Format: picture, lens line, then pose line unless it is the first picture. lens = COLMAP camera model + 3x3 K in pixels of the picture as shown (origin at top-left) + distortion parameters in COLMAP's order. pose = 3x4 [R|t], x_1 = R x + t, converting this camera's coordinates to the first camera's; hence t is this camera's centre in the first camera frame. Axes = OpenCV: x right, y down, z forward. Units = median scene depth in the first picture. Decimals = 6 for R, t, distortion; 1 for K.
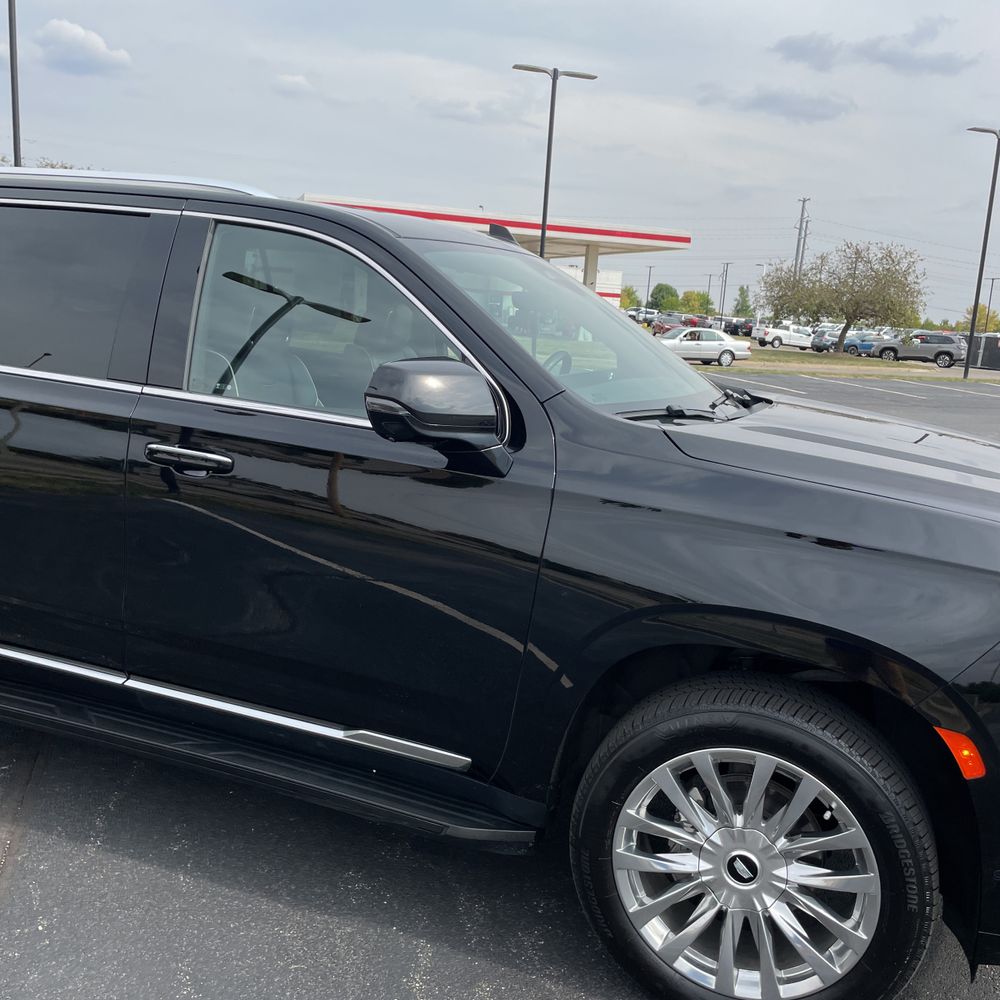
lens RADIAL K [[1016.1, 0, 506.9], [0, 1016.1, 474.4], [0, 0, 1]] dist [0.027301, 0.000000]
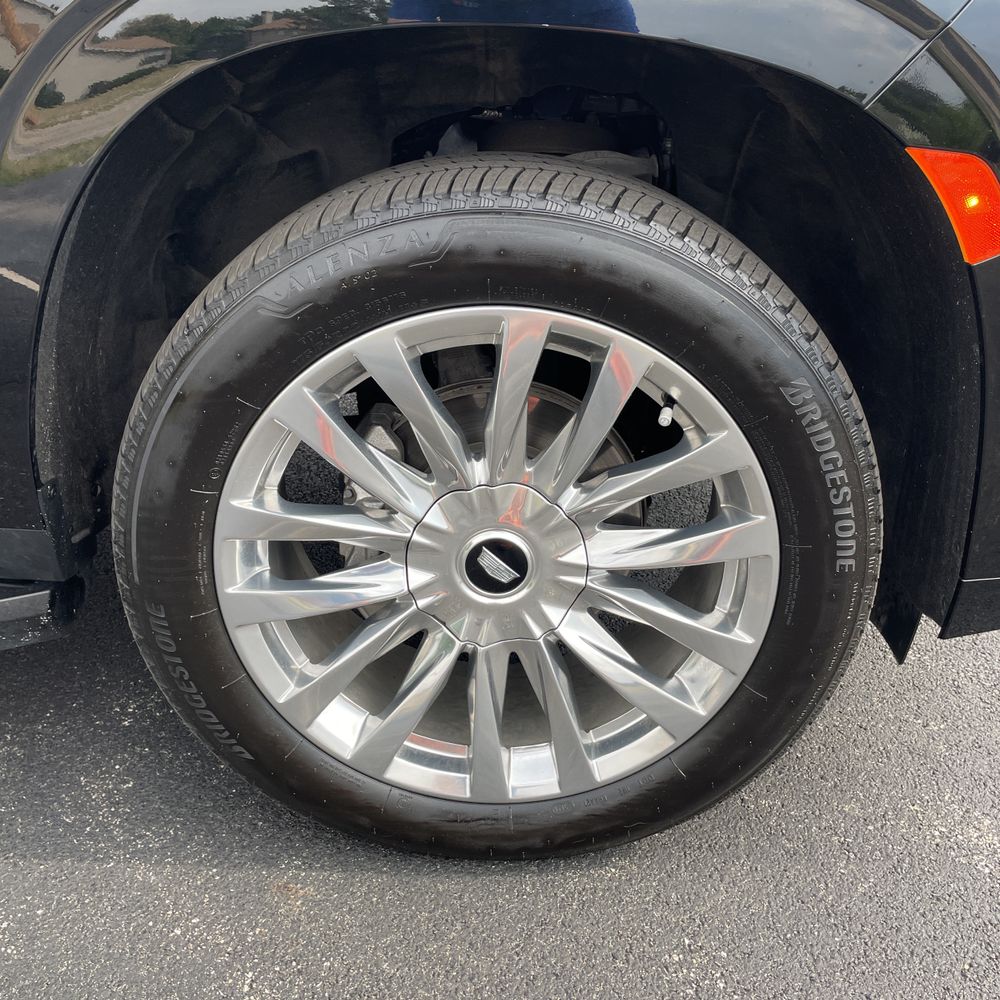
lens RADIAL K [[1016.1, 0, 505.6], [0, 1016.1, 495.8], [0, 0, 1]] dist [0.027301, 0.000000]
pose [[0.940213, -0.200747, 0.275138, 0.107864], [0.112008, 0.945147, 0.306841, 0.204907], [-0.321643, -0.257678, 0.911124, 0.561521]]
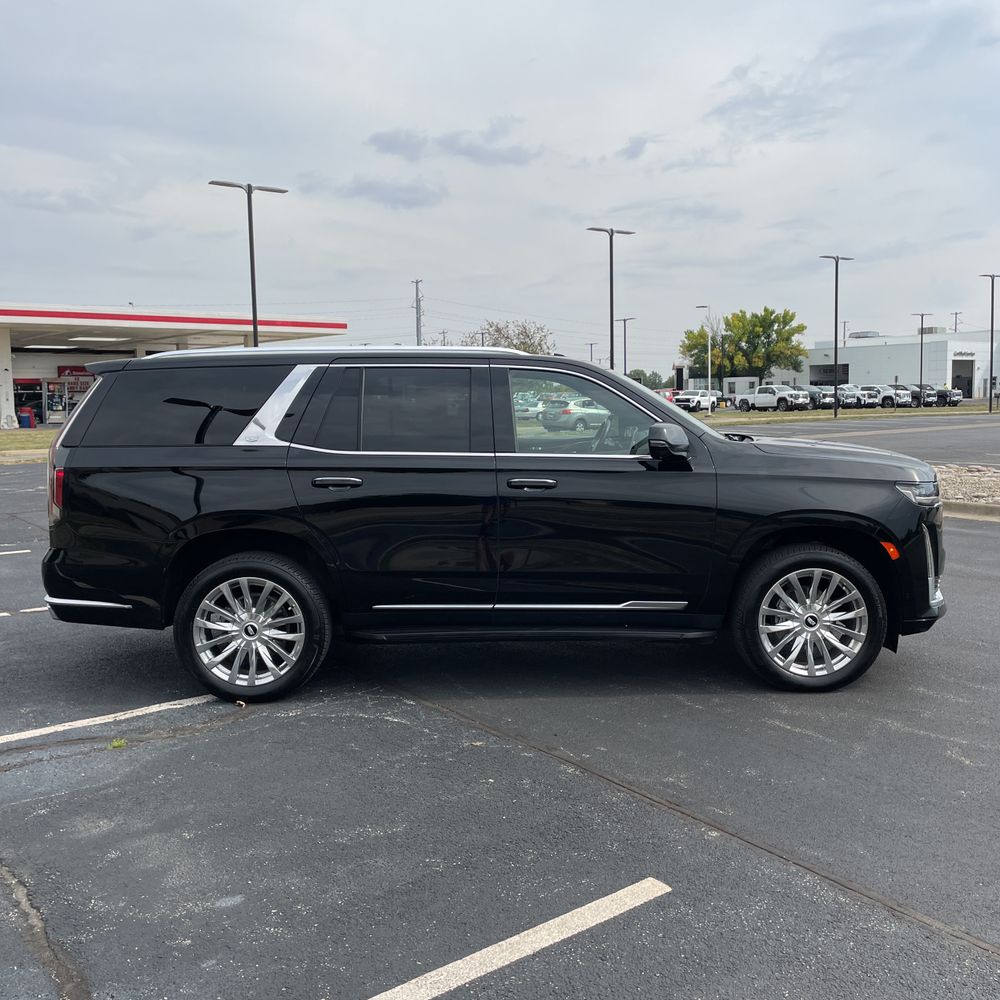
lens RADIAL K [[1016.1, 0, 499.5], [0, 1016.1, 490.3], [0, 0, 1]] dist [0.027301, 0.000000]
pose [[0.933997, -0.111968, 0.339282, -1.205214], [0.132906, 0.990359, -0.039039, 0.075199], [-0.331640, 0.081555, 0.939874, -1.011302]]
